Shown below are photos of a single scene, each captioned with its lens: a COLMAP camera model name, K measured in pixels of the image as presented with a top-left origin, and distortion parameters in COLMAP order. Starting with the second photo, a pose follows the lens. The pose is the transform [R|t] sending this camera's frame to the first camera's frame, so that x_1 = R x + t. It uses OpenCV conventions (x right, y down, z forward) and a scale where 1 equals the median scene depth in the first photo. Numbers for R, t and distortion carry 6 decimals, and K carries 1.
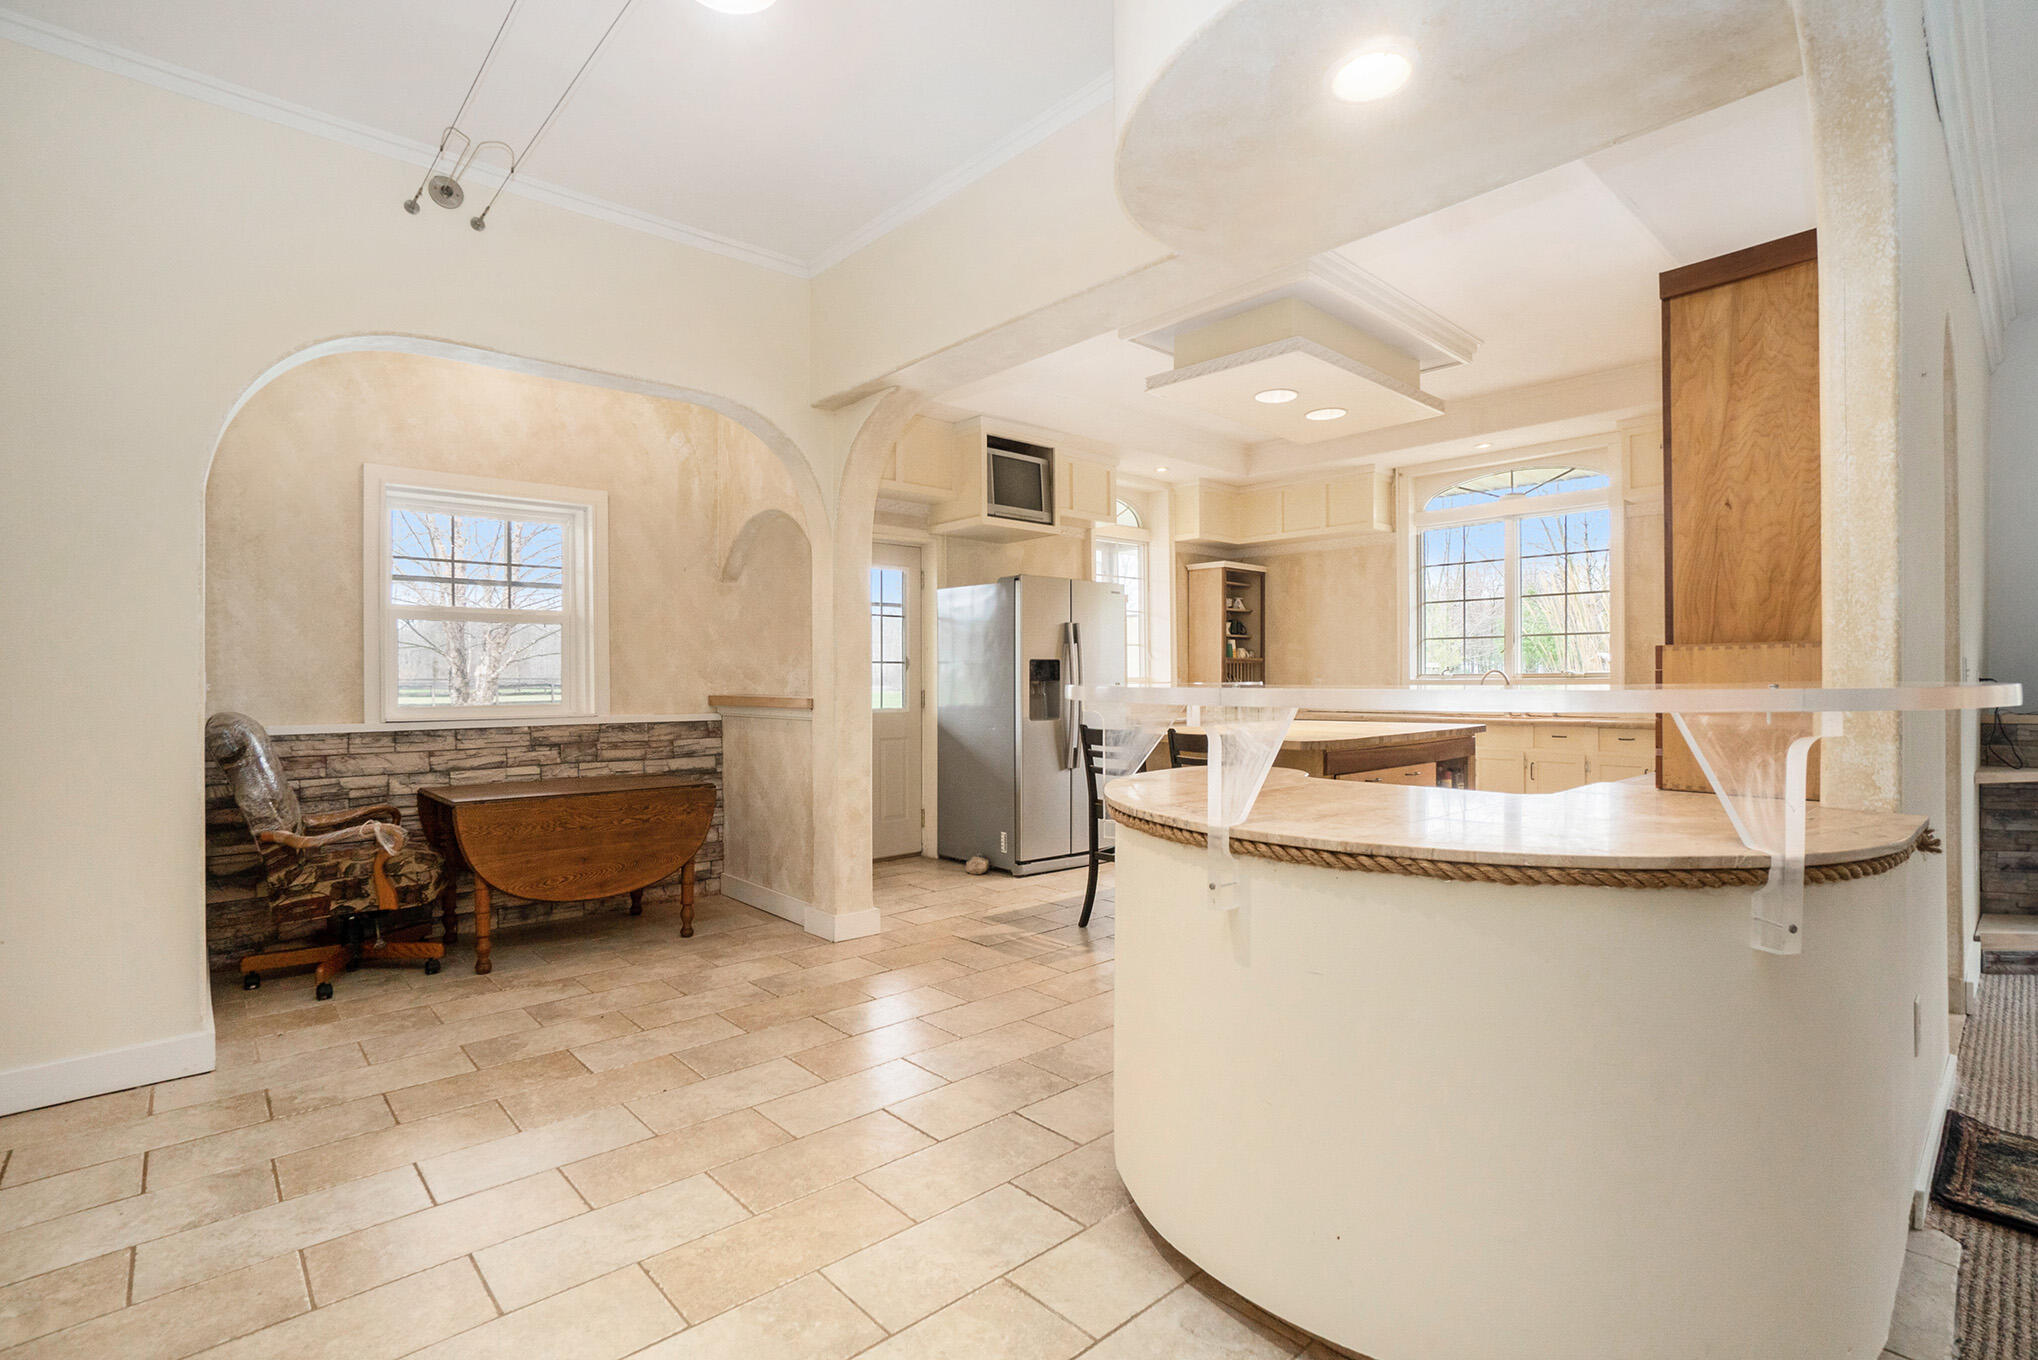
lens RADIAL K [[965.6, 0, 977.0], [0, 965.6, 683.1], [0, 0, 1]] dist [-0.025103, 0.005038]
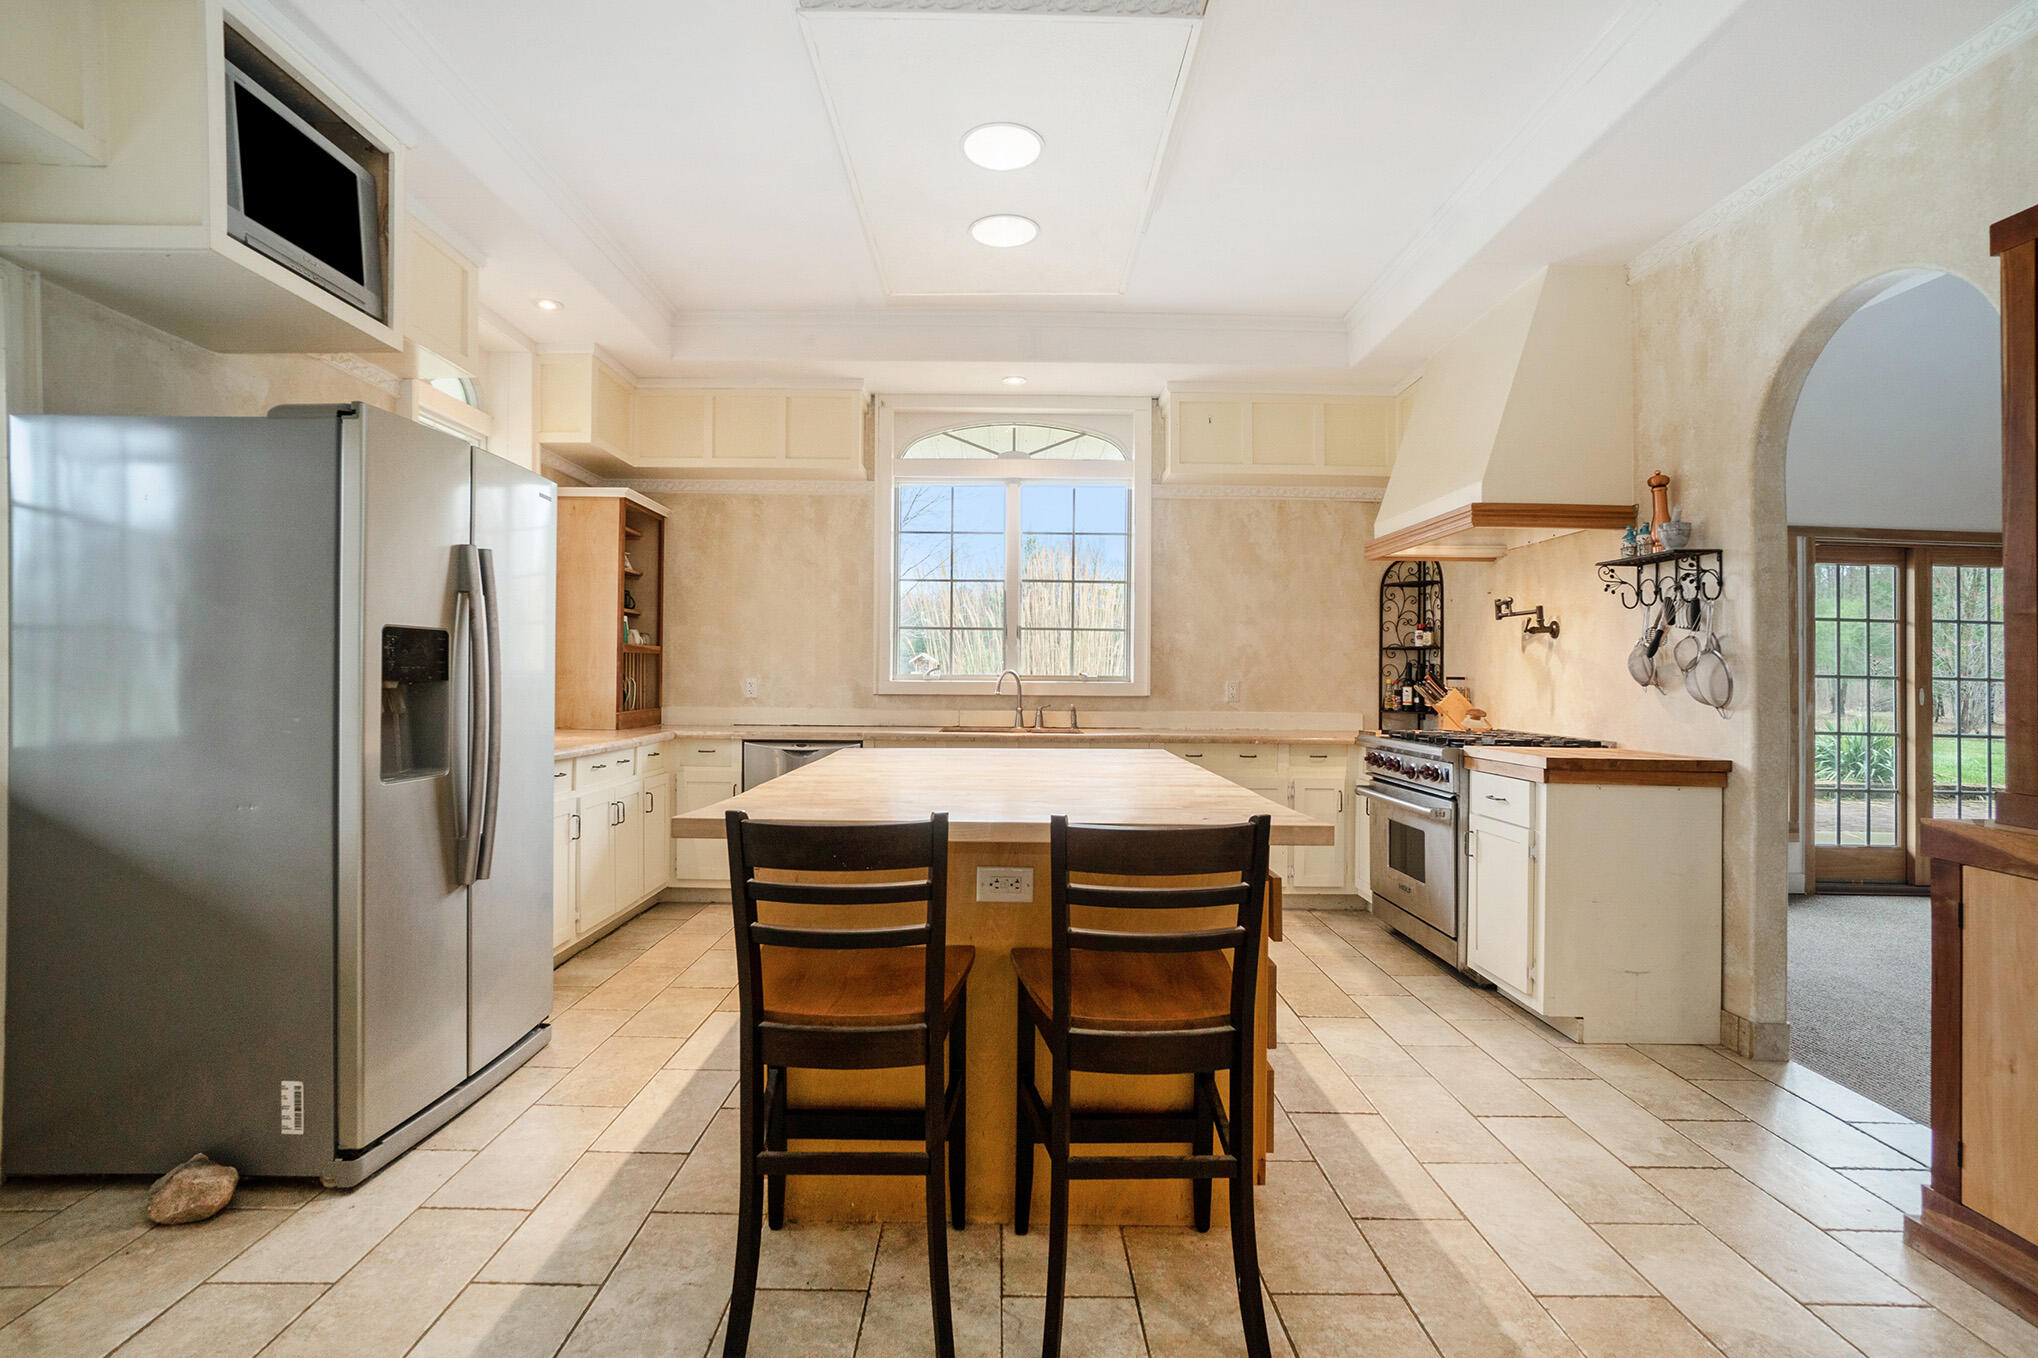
lens RADIAL K [[965.6, 0, 1022.3], [0, 965.6, 689.9], [0, 0, 1]] dist [-0.025103, 0.005038]
pose [[0.642881, 0.000412, 0.765966, -0.066035], [-0.008092, 0.999948, 0.006254, -0.002511], [-0.765923, -0.010219, 0.642851, 0.492044]]
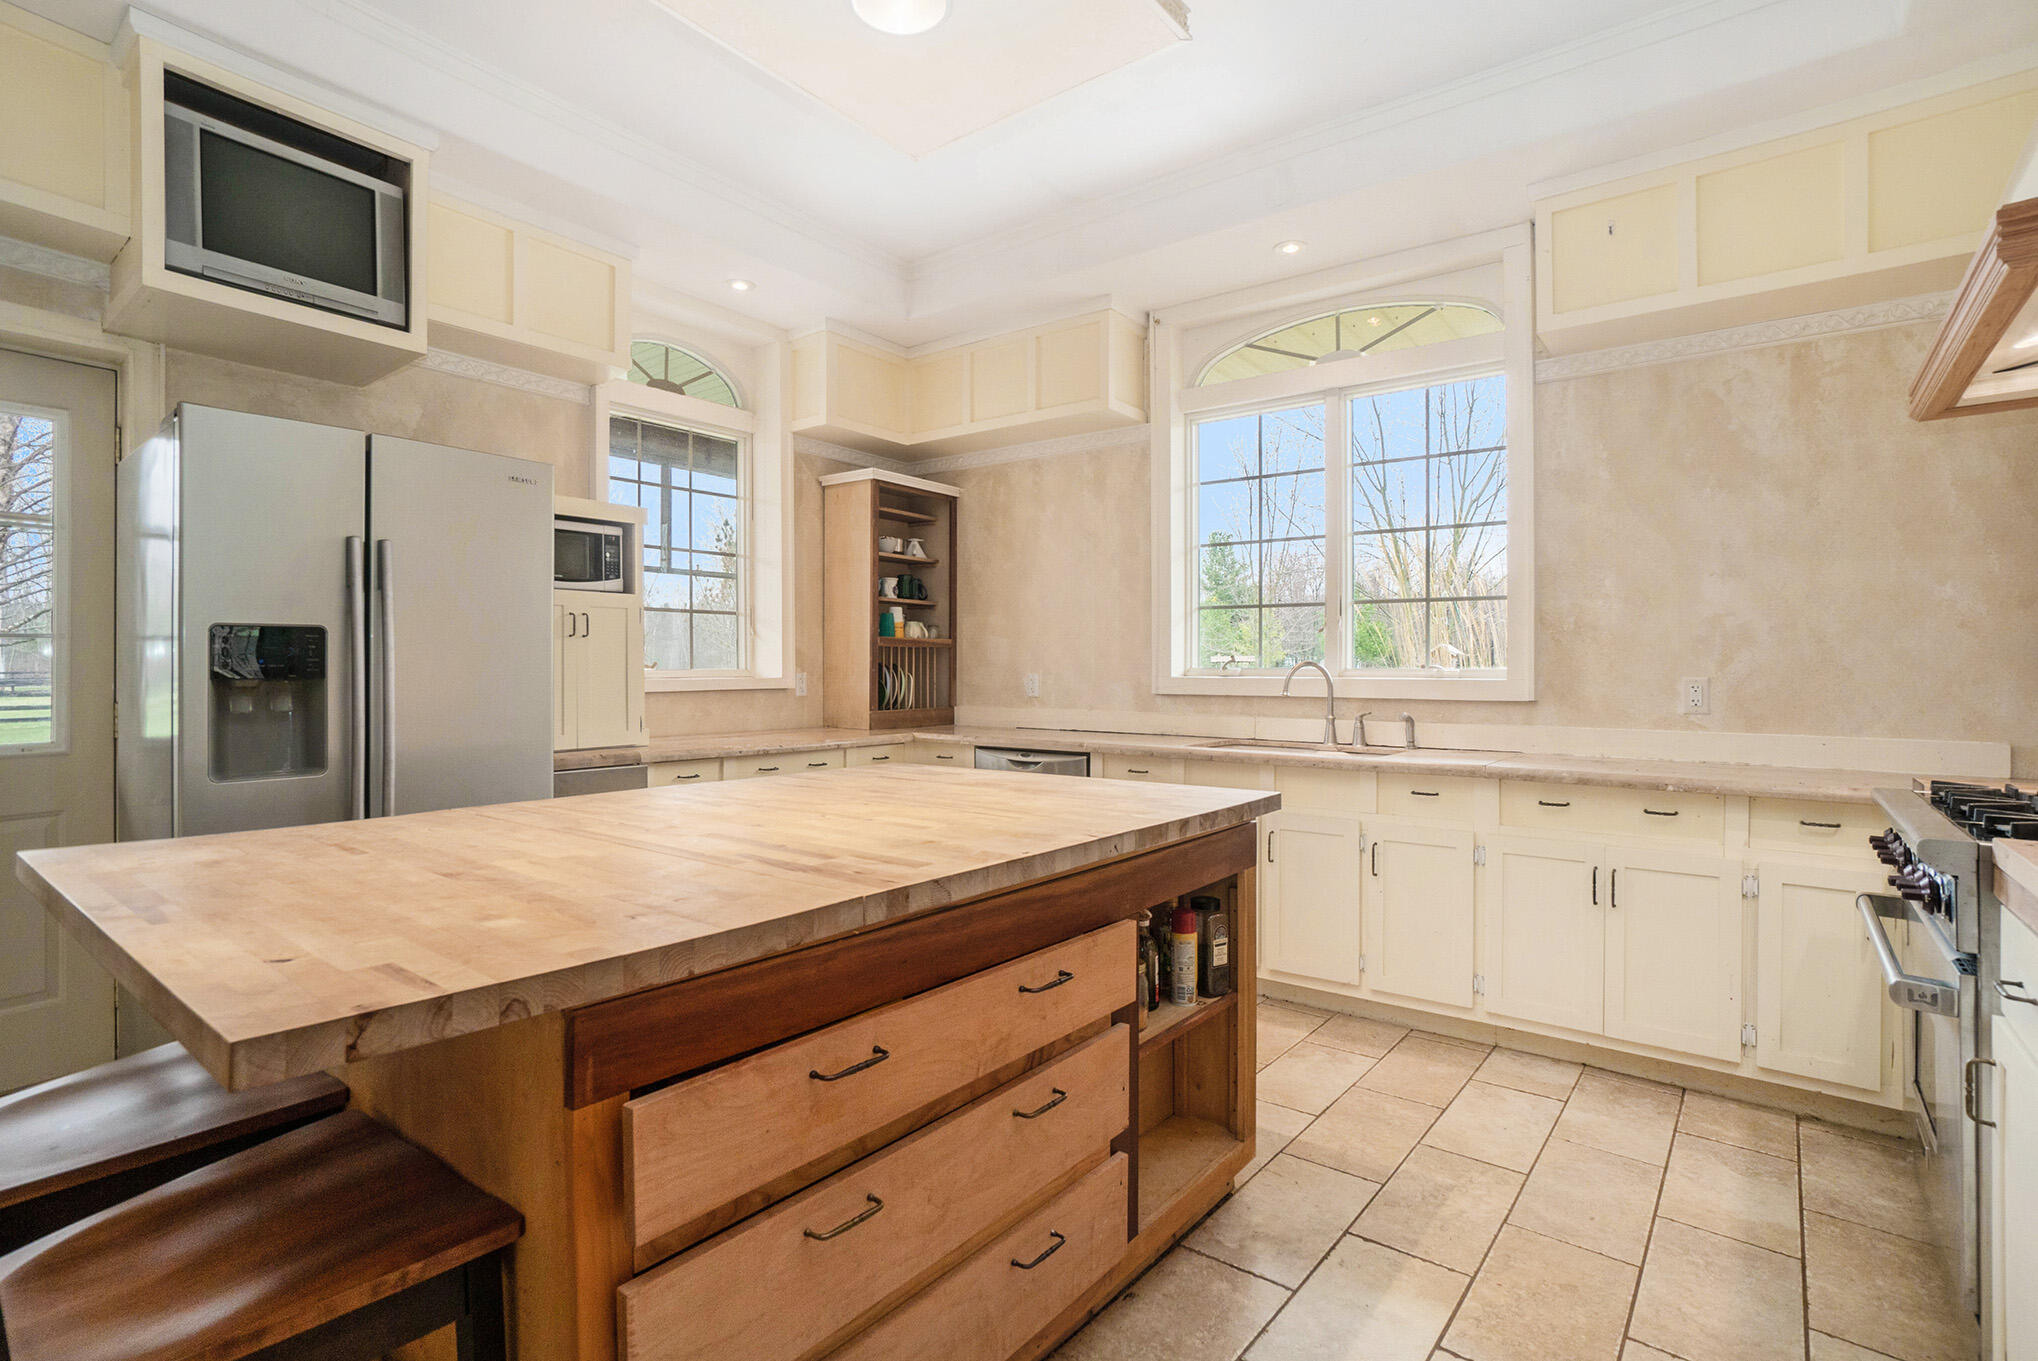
lens RADIAL K [[1035.8, 0, 1007.6], [0, 1035.8, 675.7], [0, 0, 1]] dist [0.004641, 0.002311]
pose [[0.977432, 0.008438, 0.211080, 0.250198], [-0.008793, 0.999961, 0.000742, -0.004584], [-0.211065, -0.002581, 0.977469, 0.459304]]
